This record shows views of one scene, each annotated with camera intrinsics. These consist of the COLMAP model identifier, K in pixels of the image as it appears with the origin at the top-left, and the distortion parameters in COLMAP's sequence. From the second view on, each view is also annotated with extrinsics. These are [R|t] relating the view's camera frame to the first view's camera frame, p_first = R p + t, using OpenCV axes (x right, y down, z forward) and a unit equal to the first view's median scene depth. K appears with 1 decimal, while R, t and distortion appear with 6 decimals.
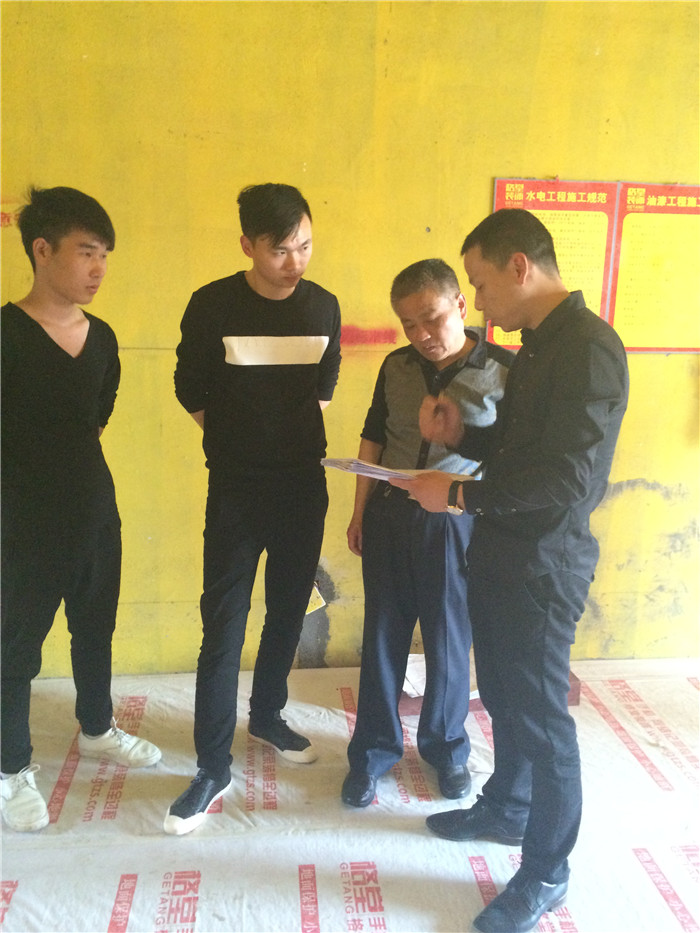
lens RADIAL K [[785.5, 0, 343.5], [0, 785.5, 464.5], [0, 0, 1]] dist [0.056828, -0.071368]
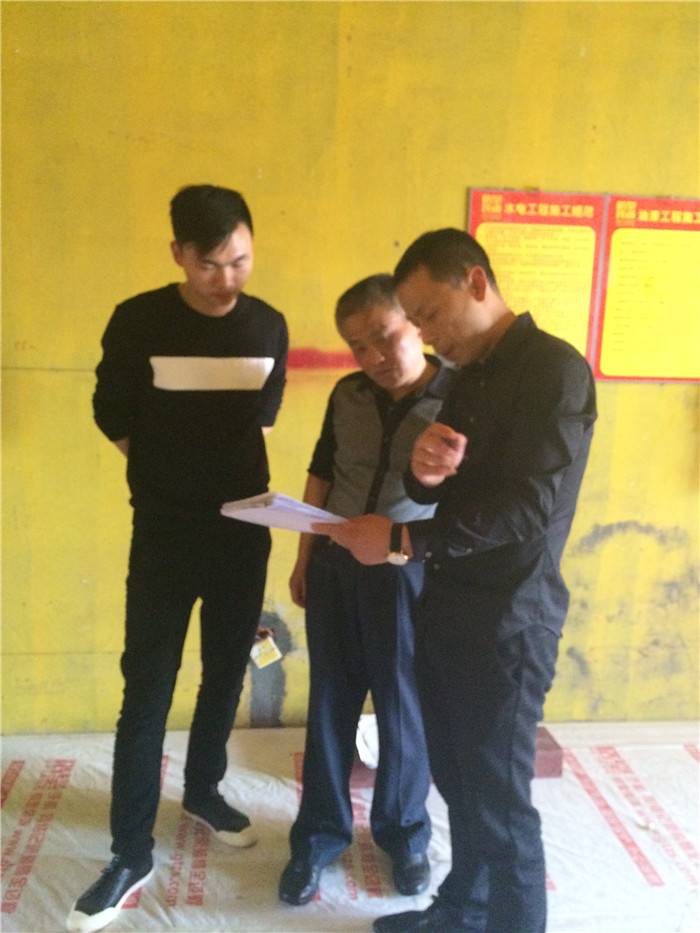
lens RADIAL K [[785.5, 0, 354.6], [0, 785.5, 463.9], [0, 0, 1]] dist [0.056828, -0.071368]
pose [[0.999913, 0.012909, -0.002706, 0.070937], [-0.012994, 0.999342, -0.033878, -0.014732], [0.002267, 0.033910, 0.999422, 0.112129]]
